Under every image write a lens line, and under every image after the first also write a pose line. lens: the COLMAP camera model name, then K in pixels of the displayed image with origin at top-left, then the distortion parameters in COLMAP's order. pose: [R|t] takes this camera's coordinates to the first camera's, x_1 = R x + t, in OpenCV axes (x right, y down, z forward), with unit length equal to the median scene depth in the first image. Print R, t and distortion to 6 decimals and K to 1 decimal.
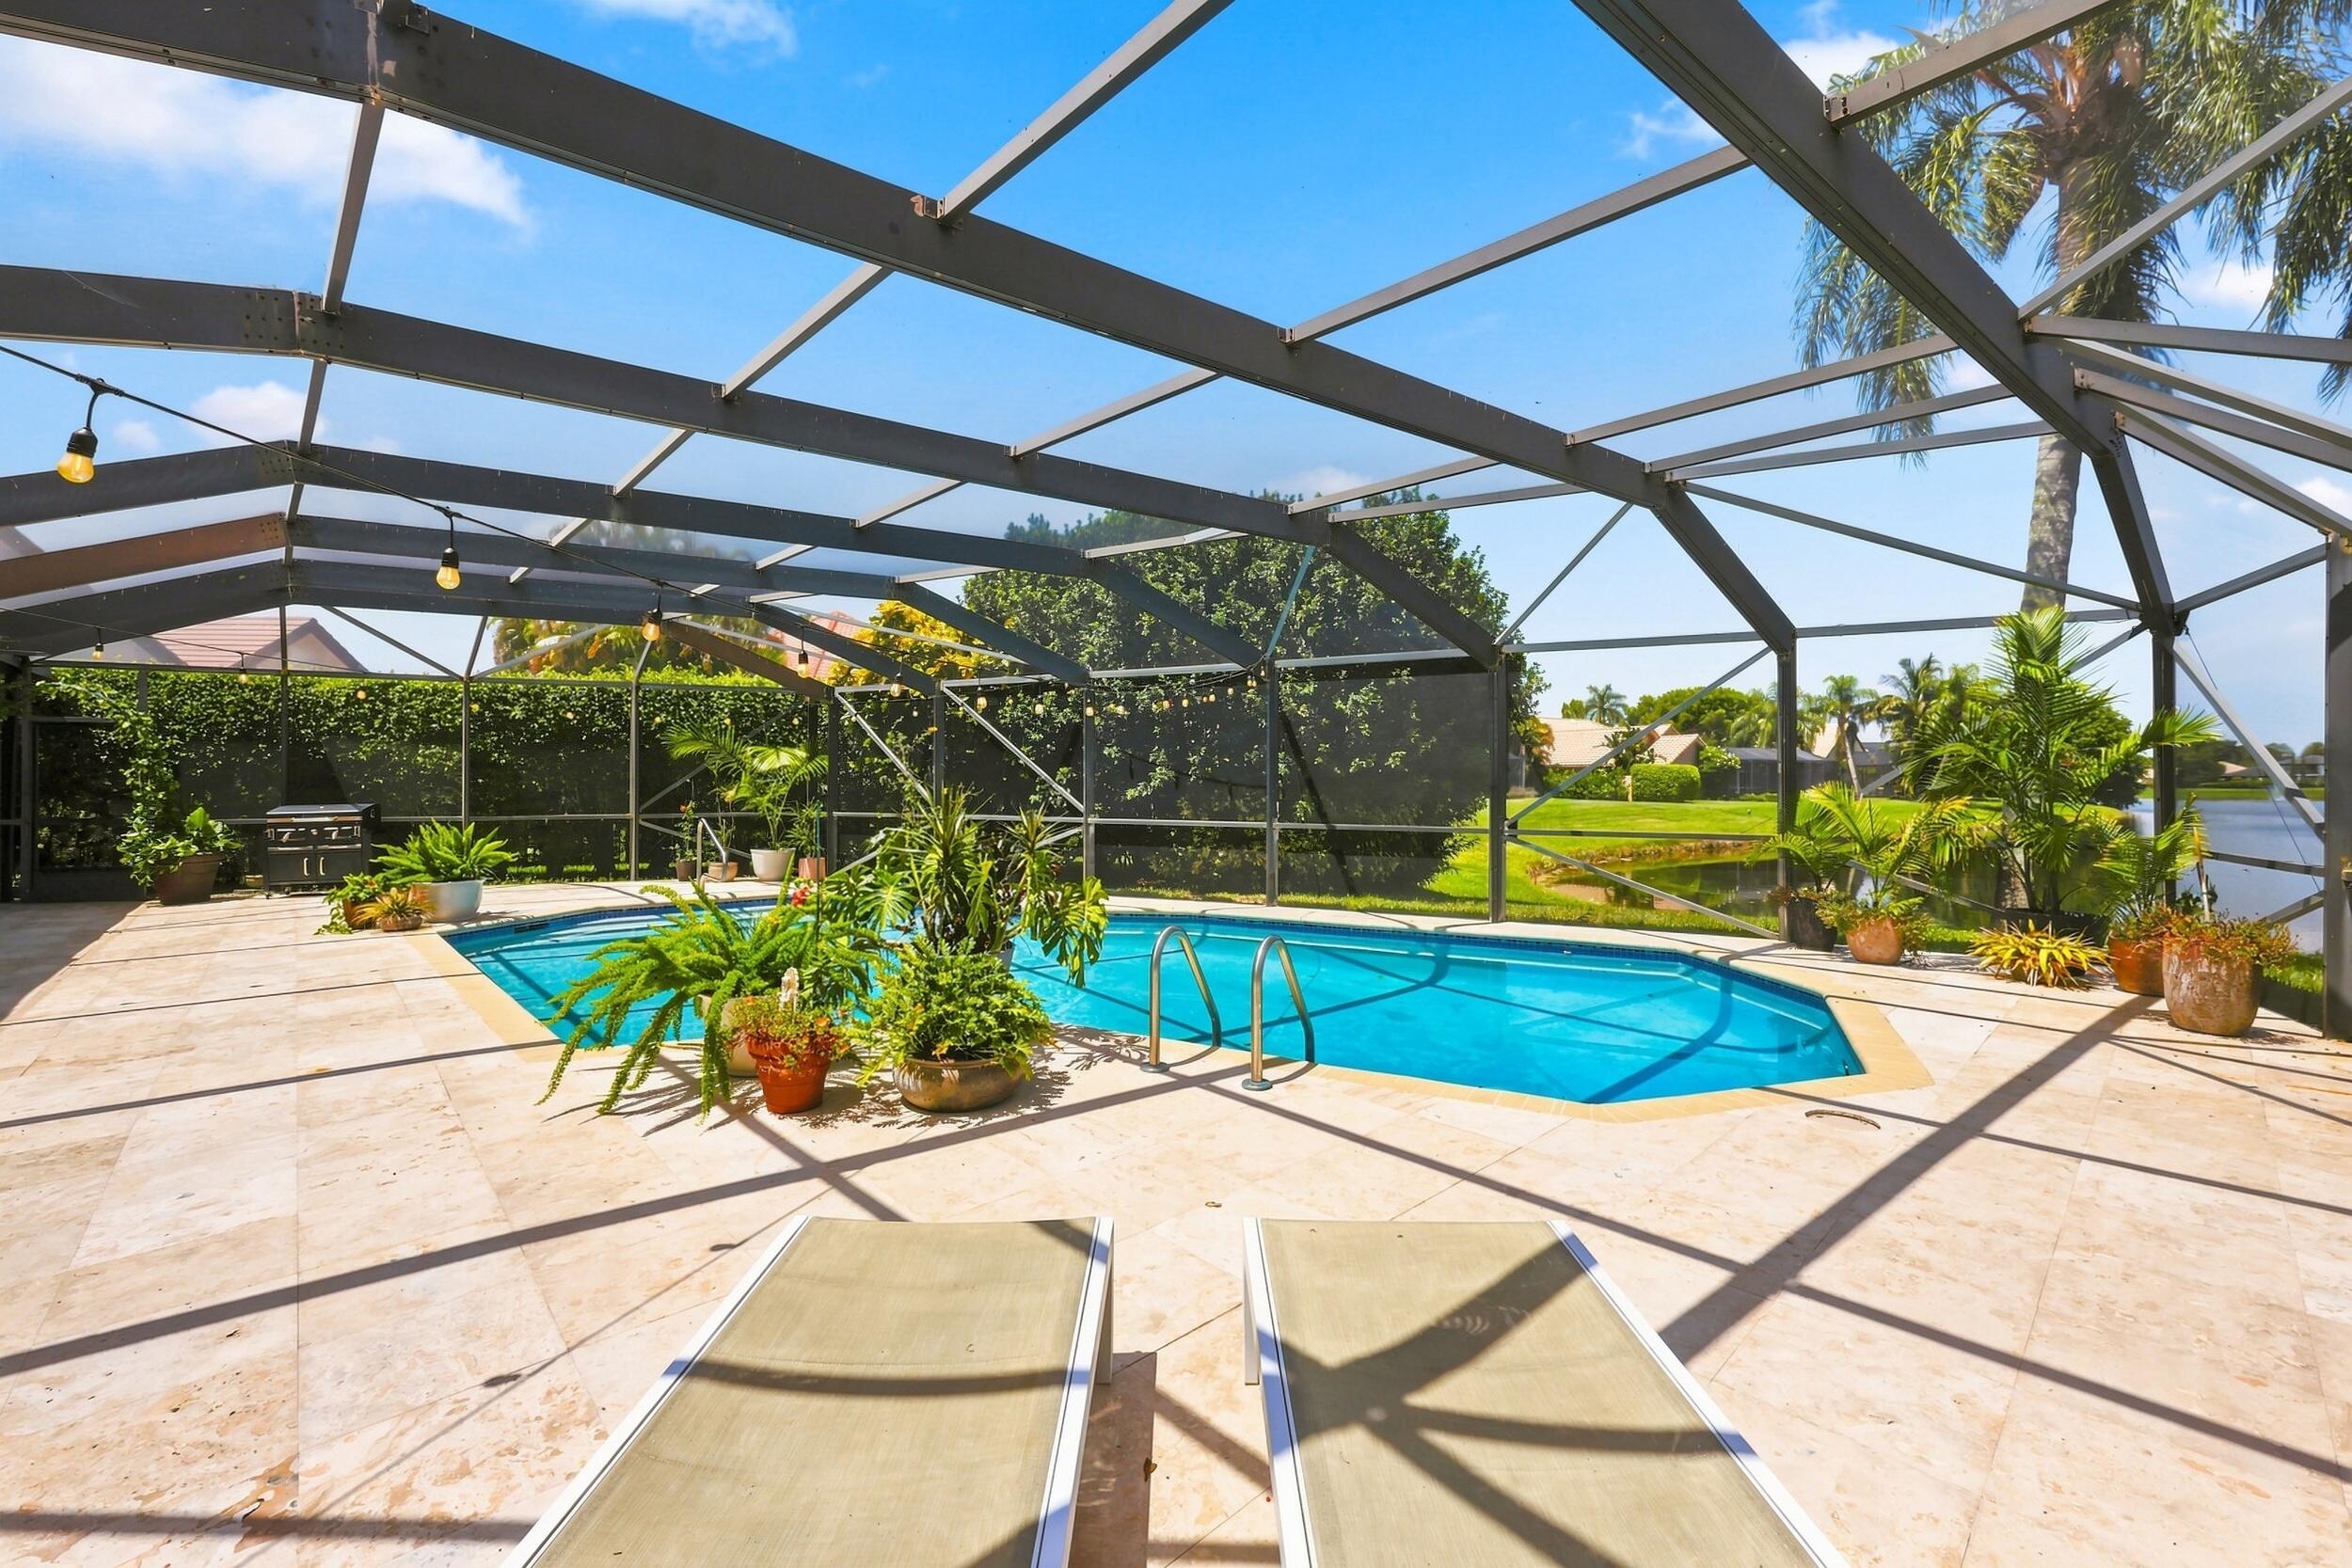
lens RADIAL K [[923.0, 0, 1182.5], [0, 923.0, 780.1], [0, 0, 1]] dist [0.000548, 0.000176]
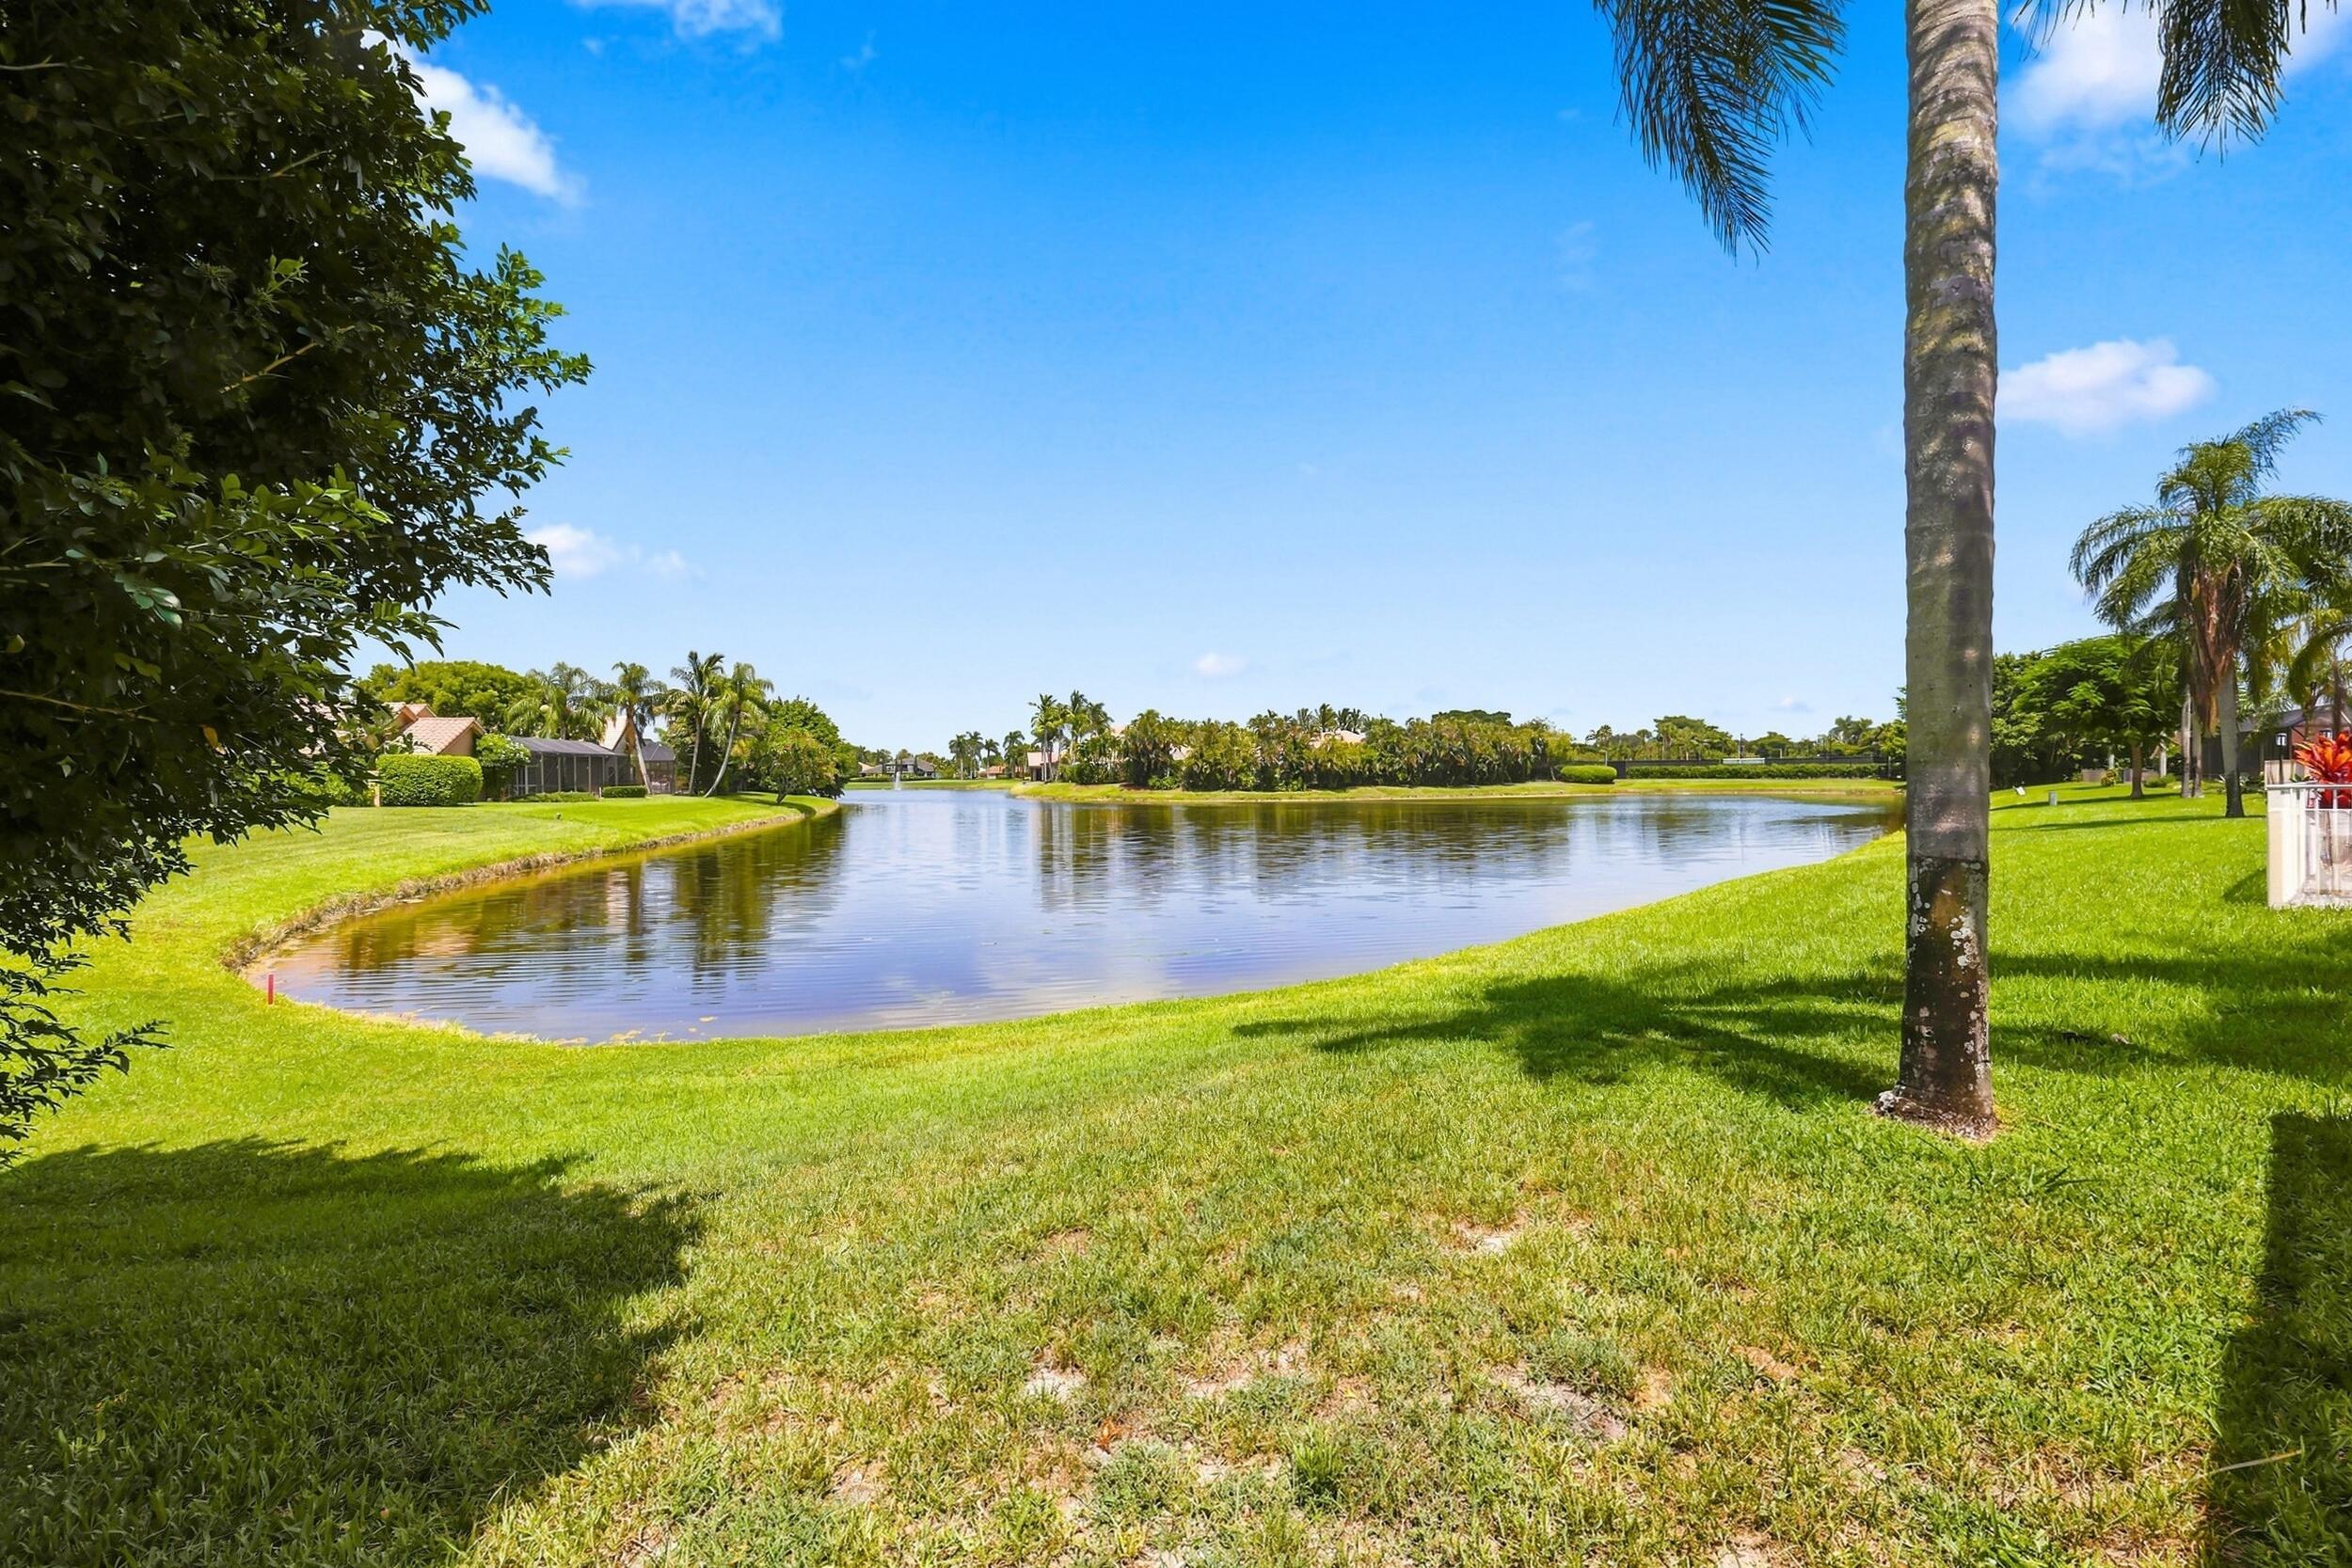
lens RADIAL K [[989.6, 0, 1228.3], [0, 989.6, 786.3], [0, 0, 1]] dist [-0.000041, 0.000037]
pose [[0.381423, -0.014647, 0.924284, 0.217066], [0.005555, 0.999893, 0.013553, 0.002980], [-0.924384, -0.000035, 0.381464, 0.726244]]
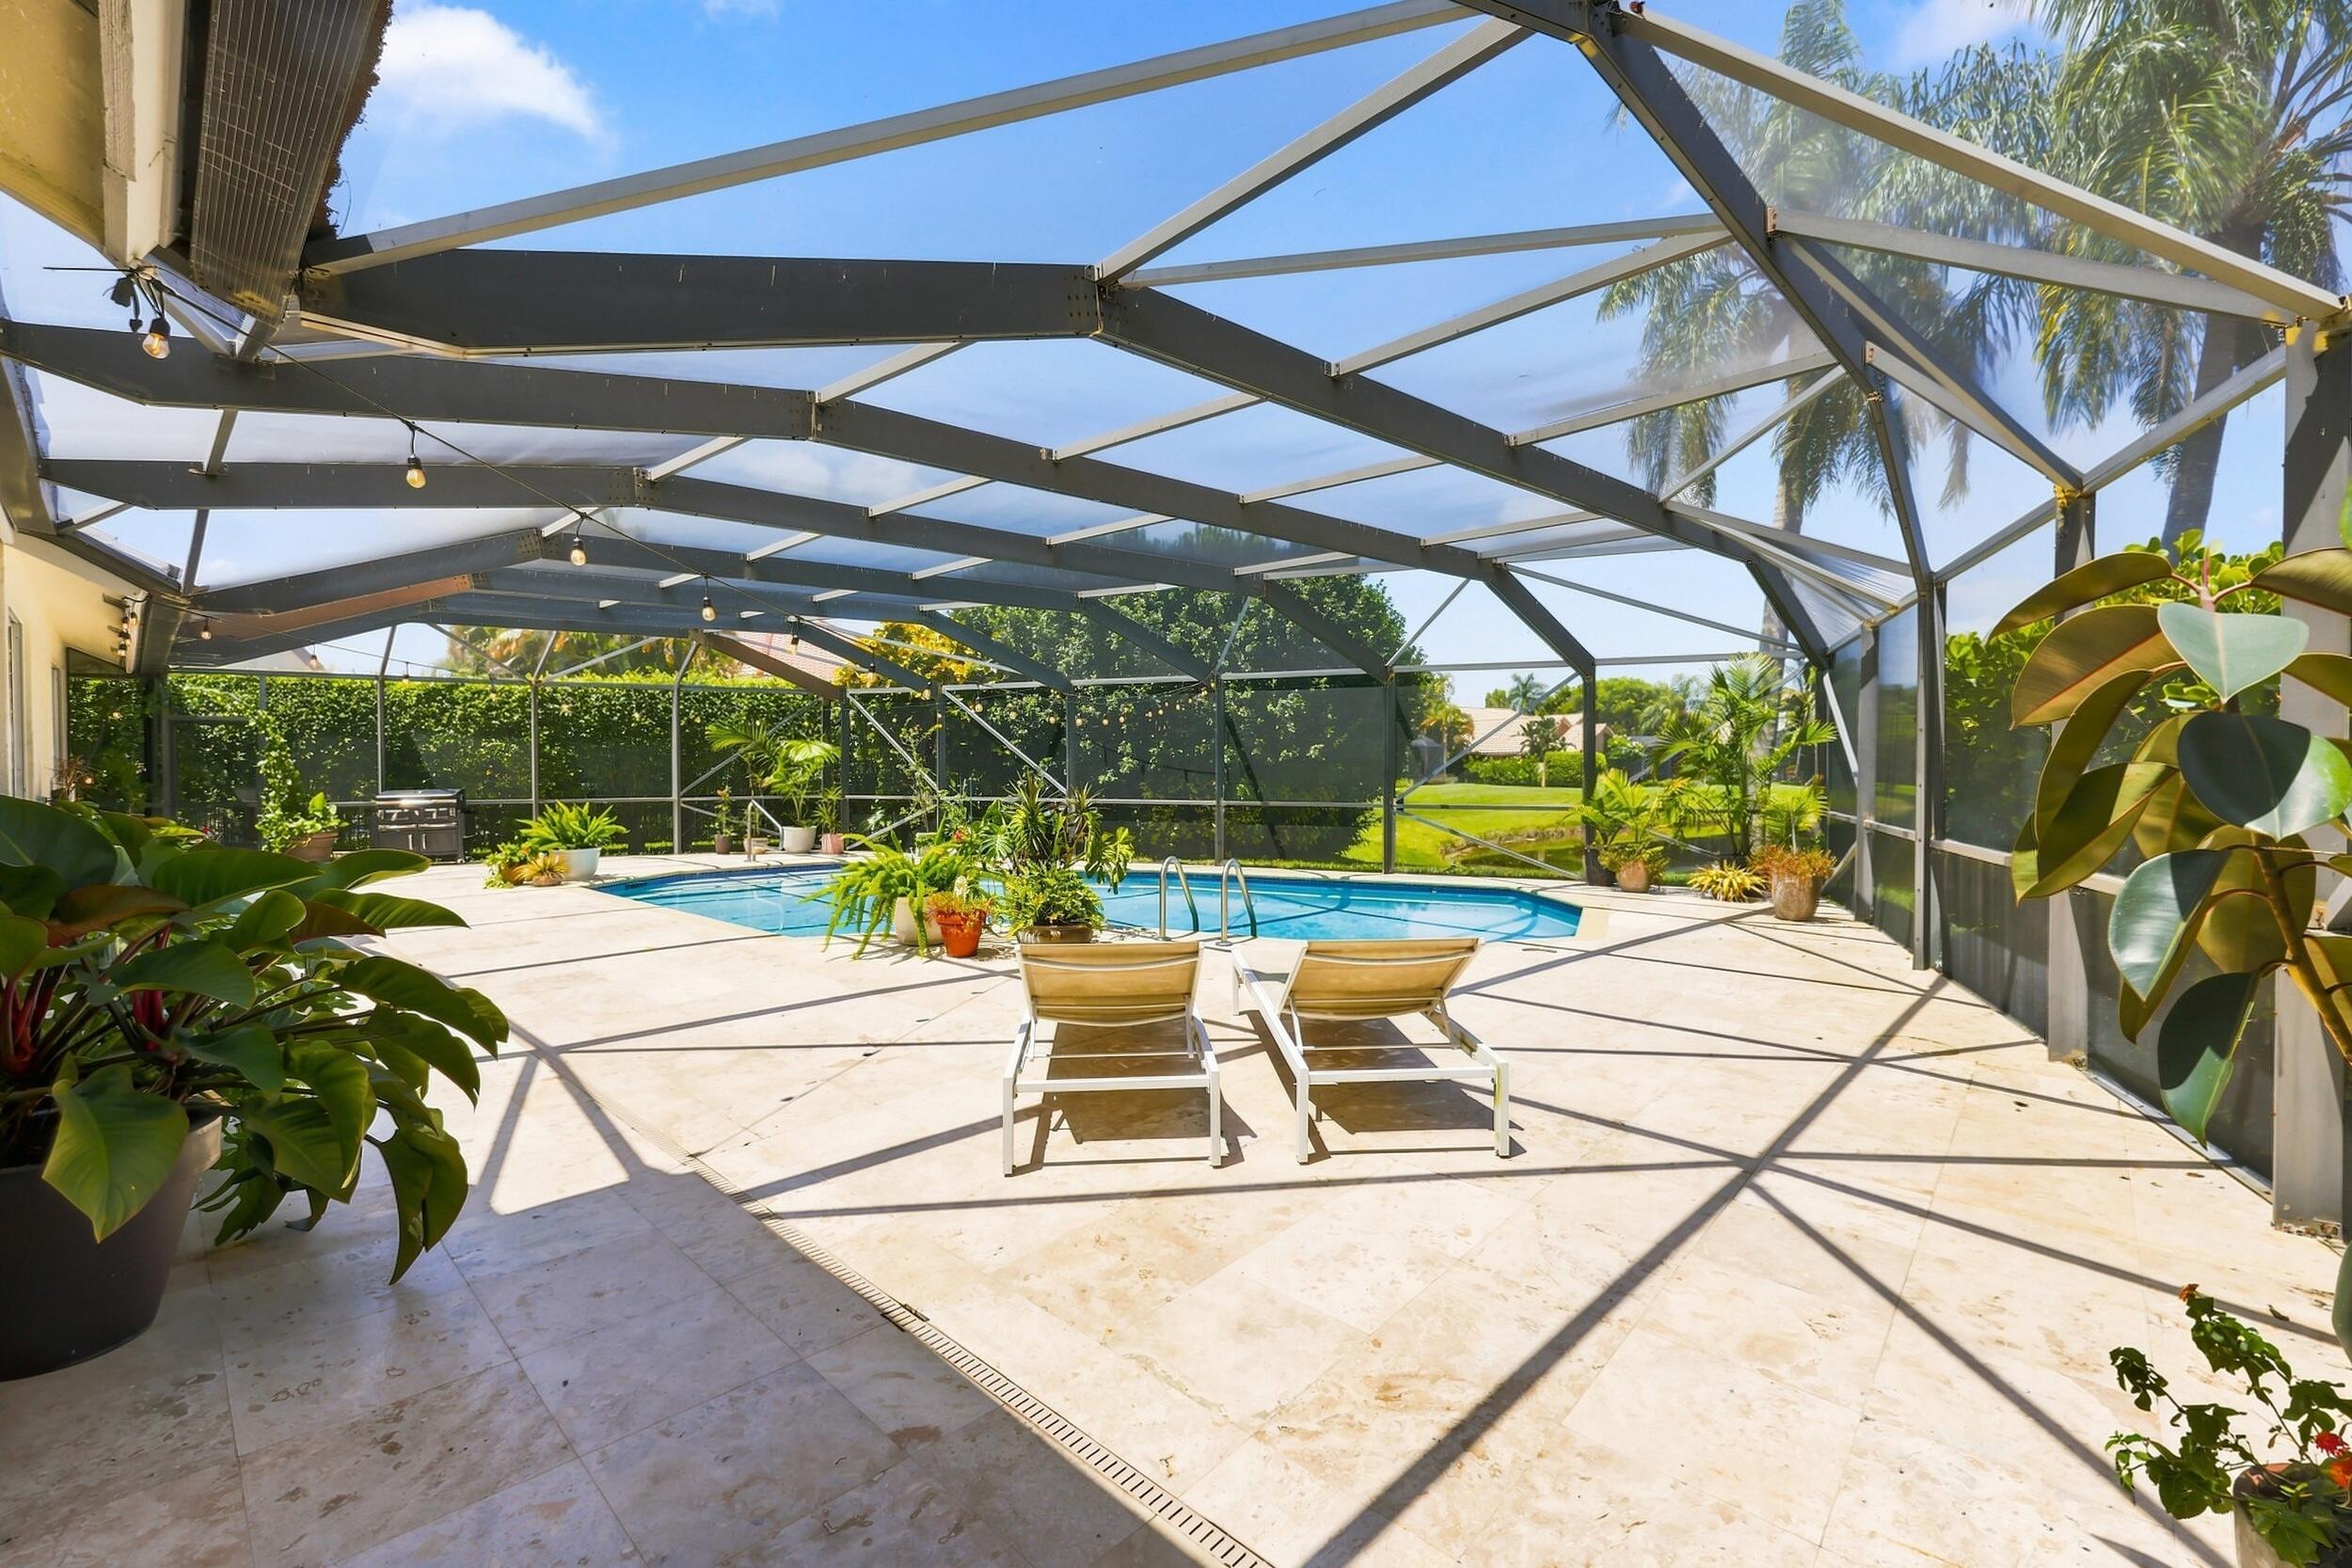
lens RADIAL K [[923.0, 0, 1172.6], [0, 923.0, 781.4], [0, 0, 1]] dist [0.000548, 0.000176]
pose [[0.998069, -0.002587, 0.062064, -0.037576], [0.001667, 0.999888, 0.014867, -0.000229], [-0.062095, -0.014735, 0.997961, -0.219153]]
